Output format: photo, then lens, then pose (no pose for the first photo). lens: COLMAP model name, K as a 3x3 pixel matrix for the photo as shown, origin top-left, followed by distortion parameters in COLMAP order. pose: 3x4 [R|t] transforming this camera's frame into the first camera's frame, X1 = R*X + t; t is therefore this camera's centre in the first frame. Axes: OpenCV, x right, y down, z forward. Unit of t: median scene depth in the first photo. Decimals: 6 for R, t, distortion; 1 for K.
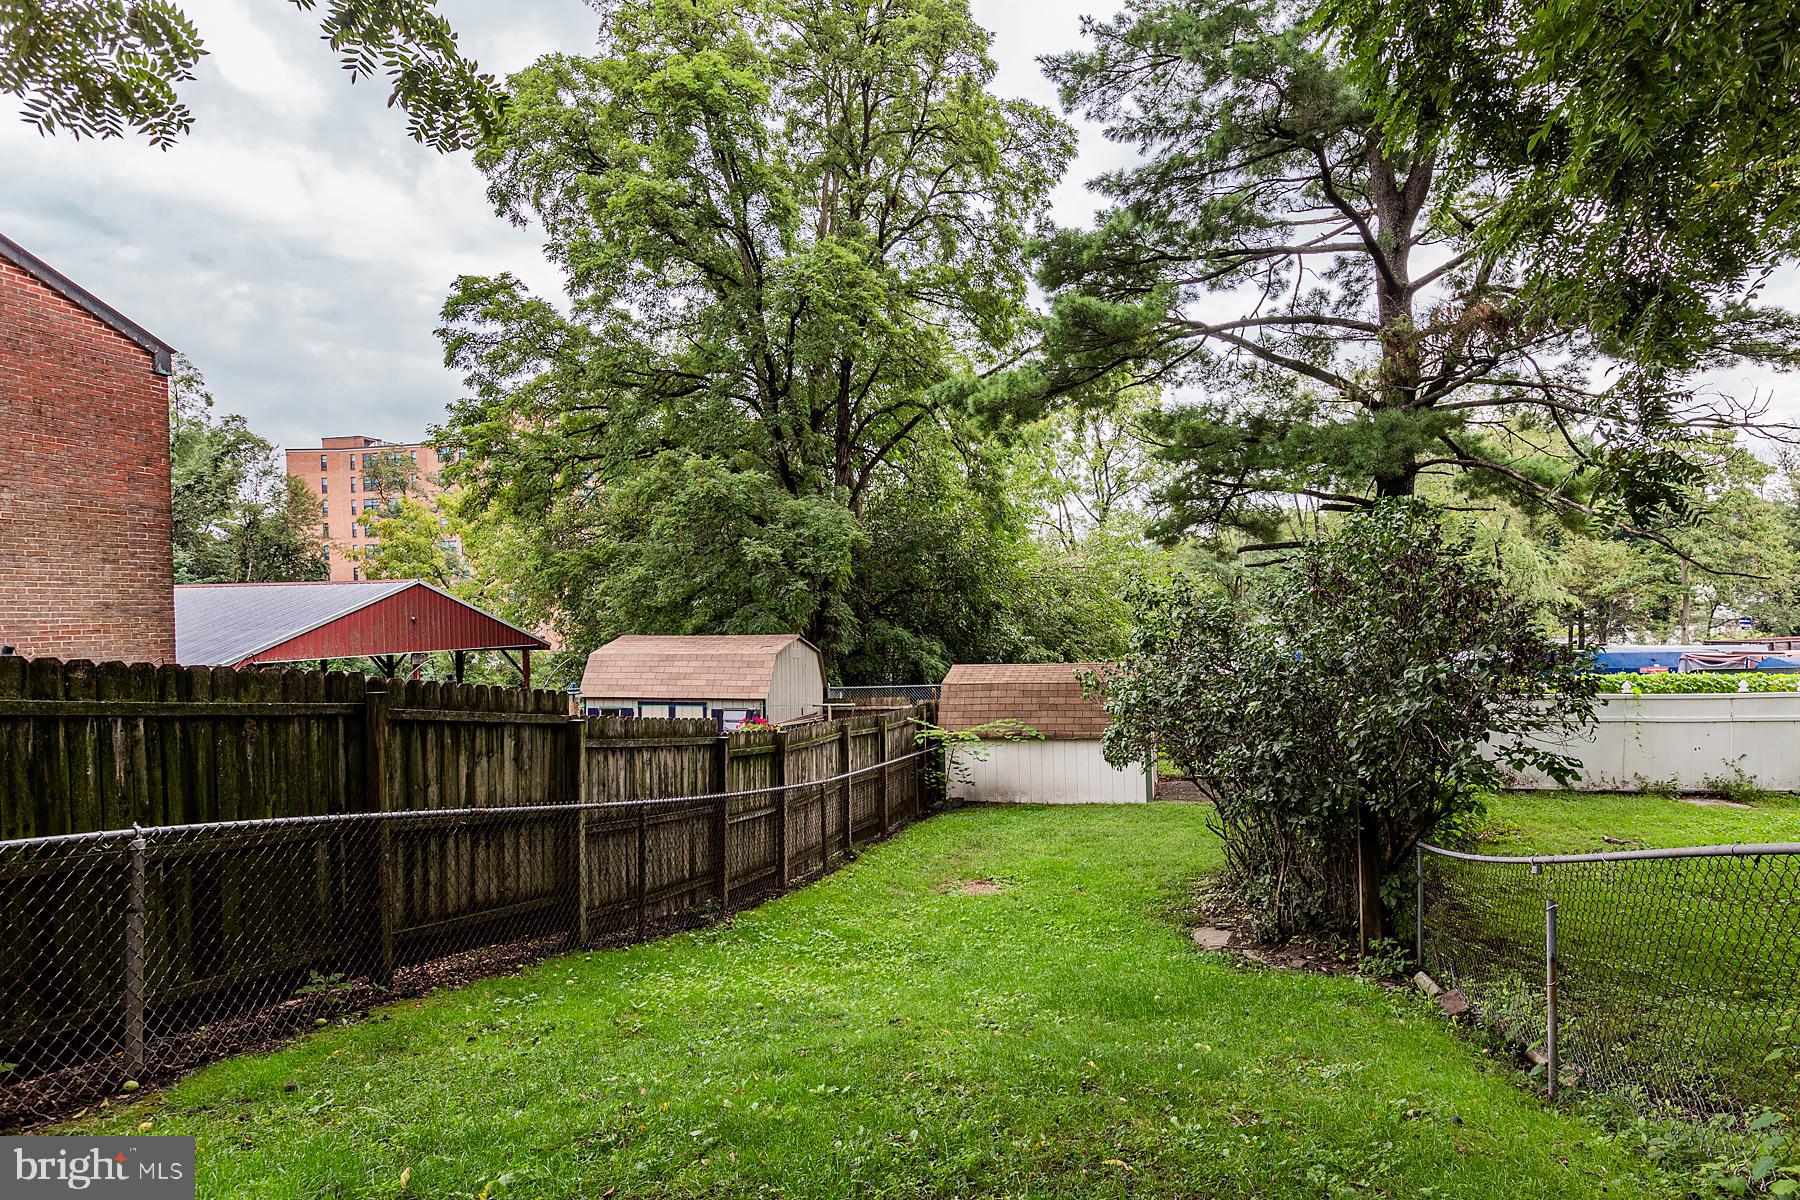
lens RADIAL K [[1007.0, 0, 964.2], [0, 1007.0, 650.2], [0, 0, 1]] dist [-0.001910, 0.000293]
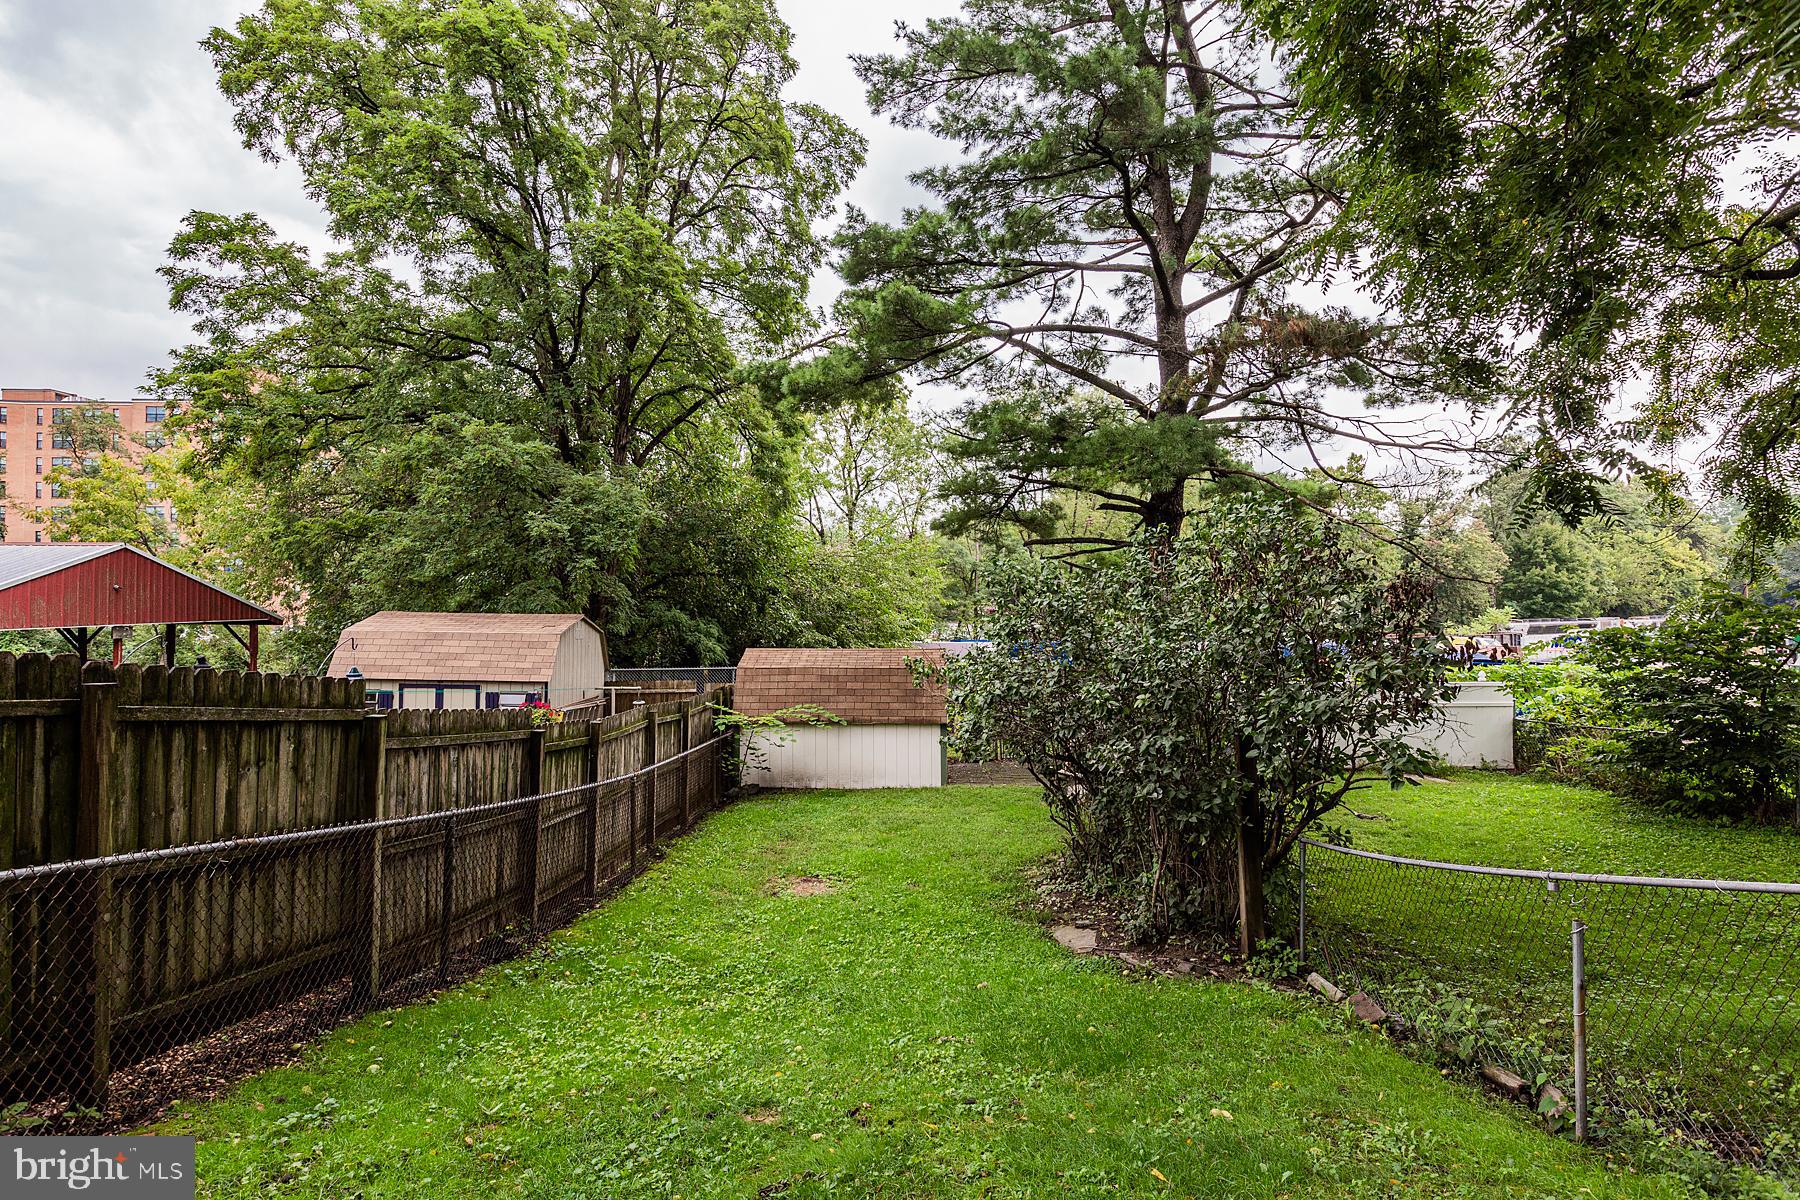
lens RADIAL K [[920.9, 0, 896.4], [0, 920.9, 605.4], [0, 0, 1]] dist [-0.000671, -0.001173]
pose [[0.977604, 0.023569, 0.209127, -0.062610], [-0.017087, 0.999317, -0.032750, -0.000535], [-0.209756, 0.028444, 0.977340, 0.090207]]
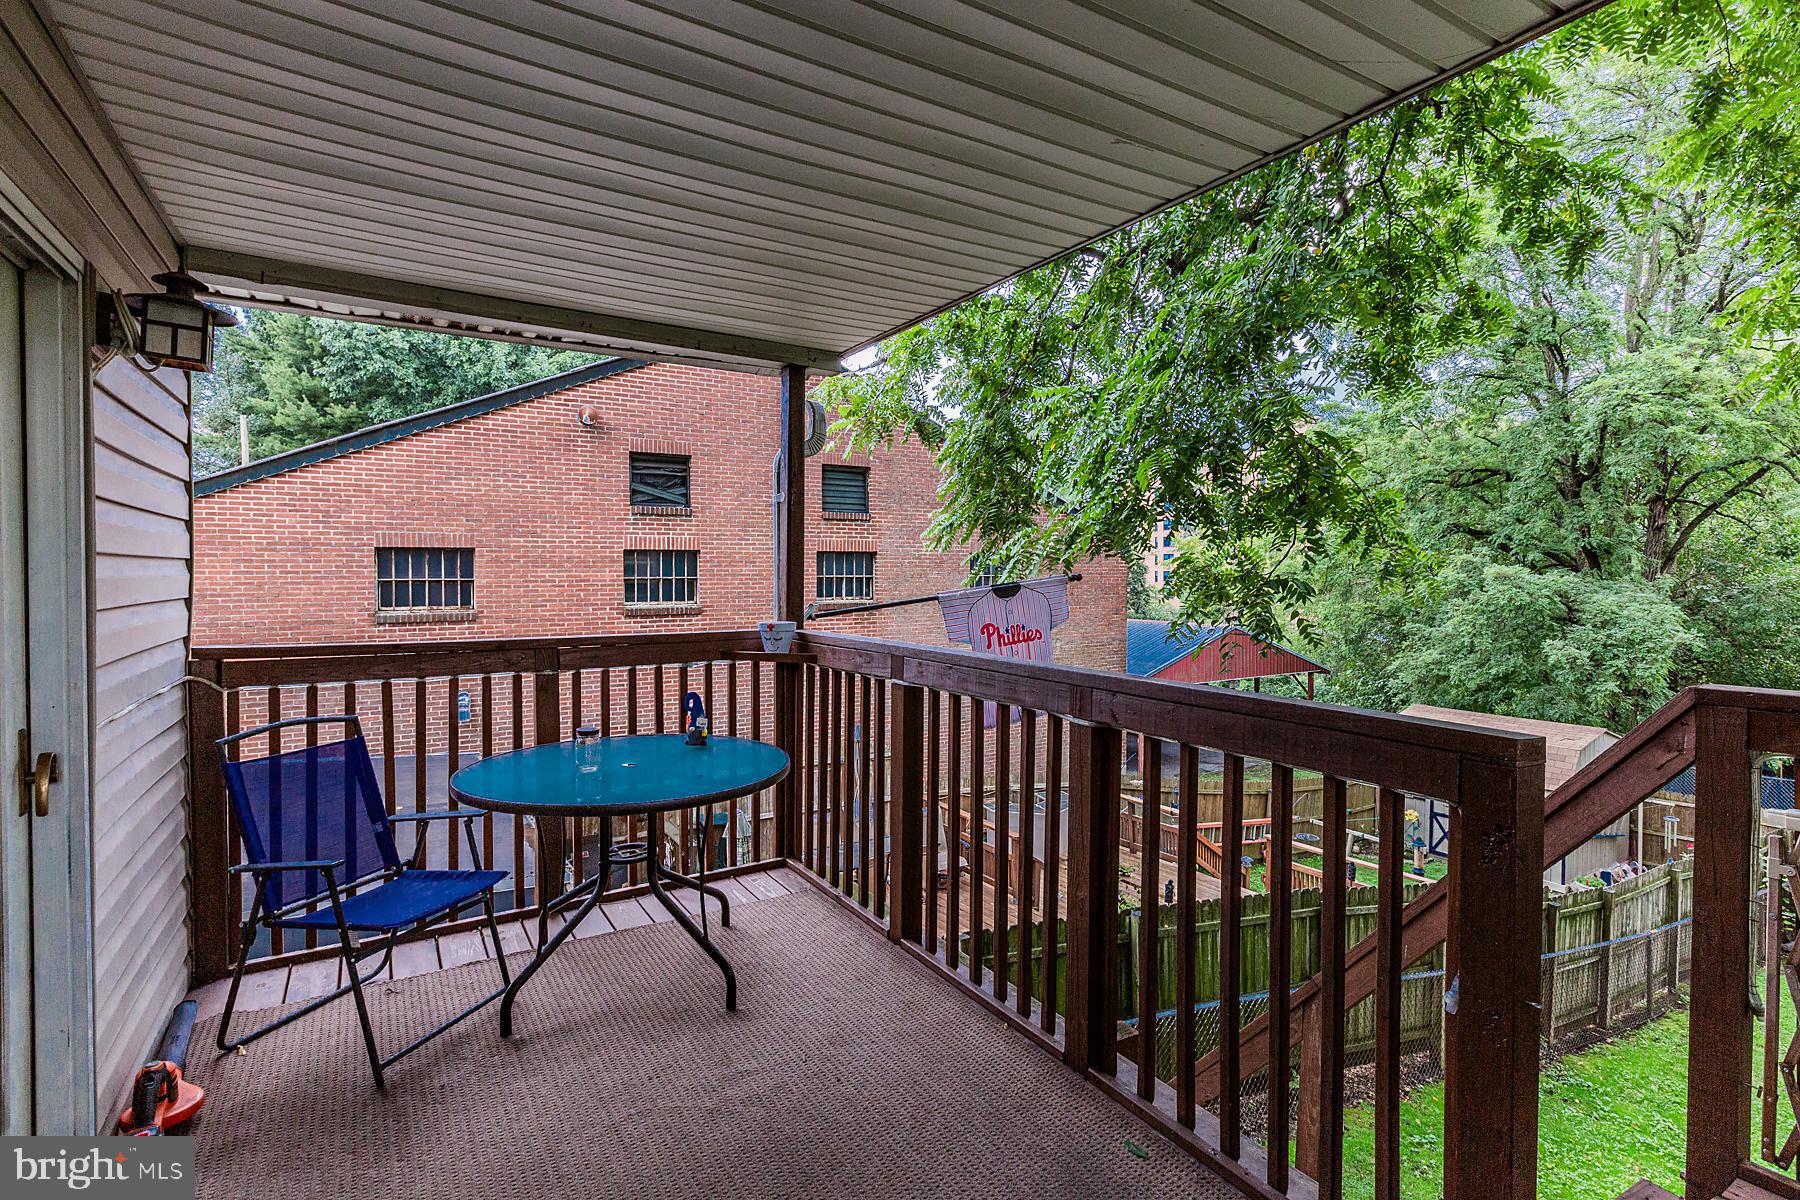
lens RADIAL K [[858.3, 0, 895.7], [0, 858.3, 590.6], [0, 0, 1]] dist [-0.002461, -0.000283]
pose [[0.682723, 0.025697, -0.730225, -0.023206], [-0.024821, 0.999620, 0.011971, -0.166992], [0.730255, 0.009952, 0.683102, -0.165134]]
